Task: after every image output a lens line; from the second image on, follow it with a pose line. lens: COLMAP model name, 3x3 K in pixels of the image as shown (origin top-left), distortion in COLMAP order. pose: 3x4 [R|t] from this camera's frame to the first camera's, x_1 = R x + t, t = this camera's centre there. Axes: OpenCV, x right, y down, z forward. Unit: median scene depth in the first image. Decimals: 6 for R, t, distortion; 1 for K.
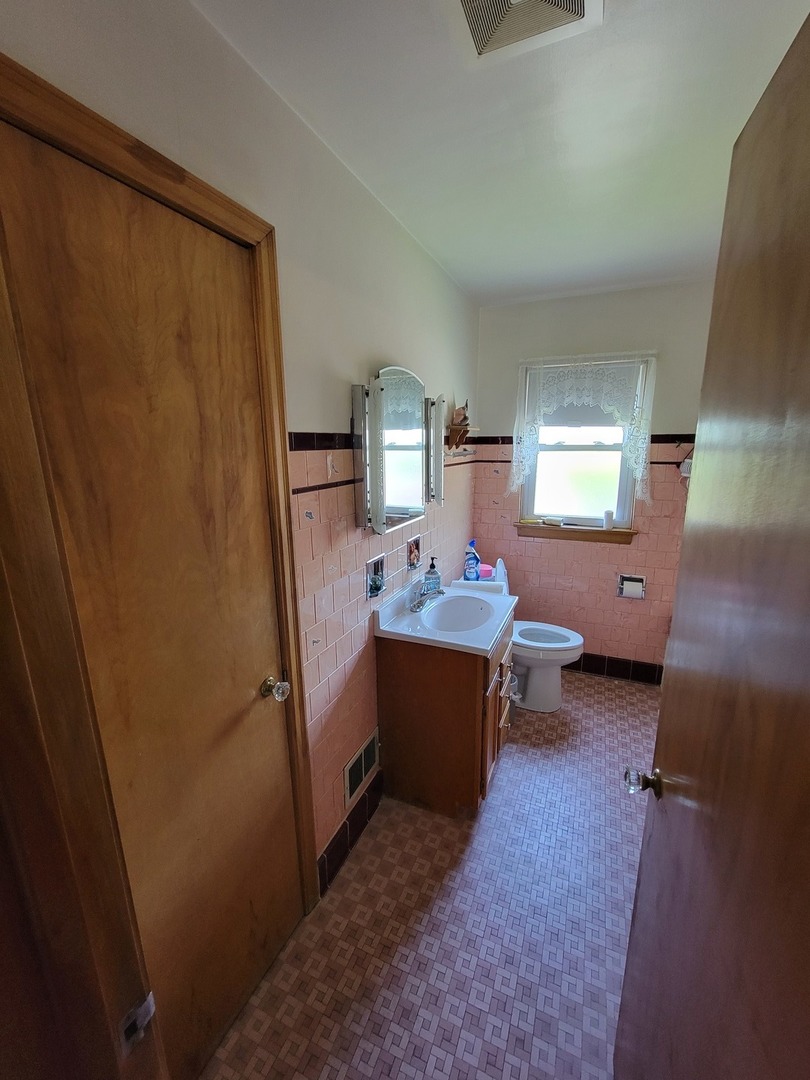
lens RADIAL K [[441.7, 0, 409.2], [0, 441.7, 541.8], [0, 0, 1]] dist [-0.005558, 0.001526]
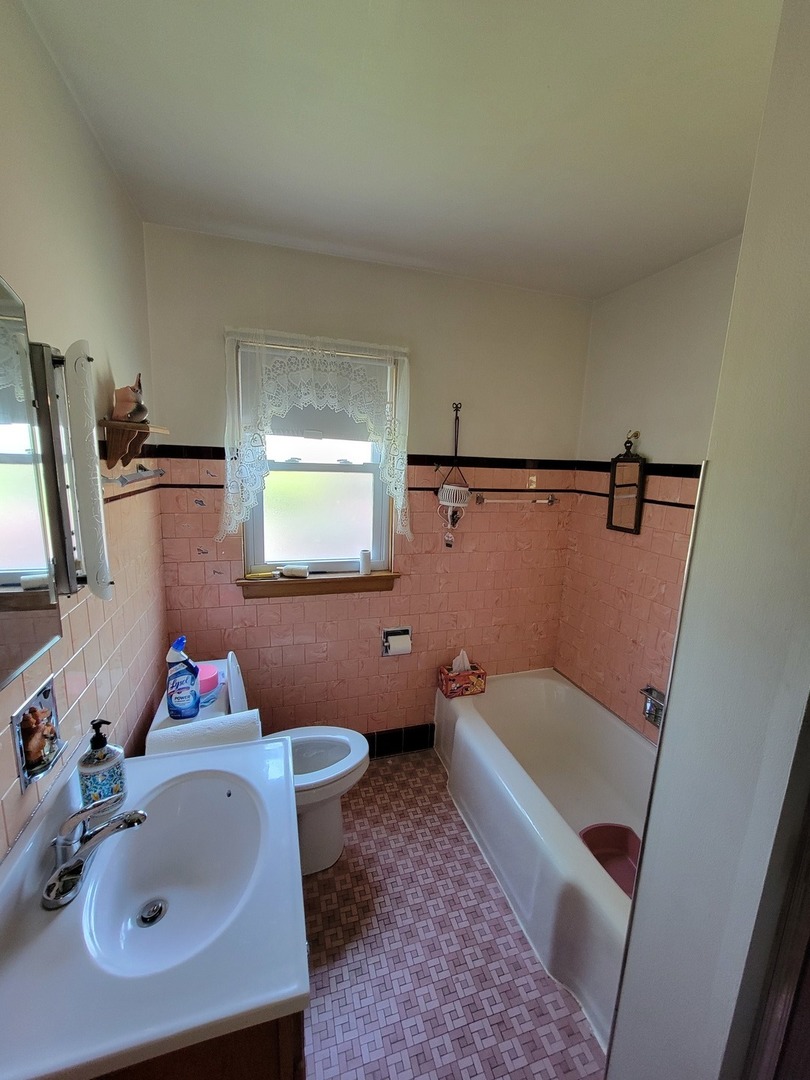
lens RADIAL K [[441.7, 0, 410.5], [0, 441.7, 540.5], [0, 0, 1]] dist [-0.005558, 0.001526]
pose [[0.756637, -0.085080, 0.648276, 0.017358], [0.103647, 0.994568, 0.009556, -0.090780], [-0.645567, 0.059961, 0.761346, 0.379741]]
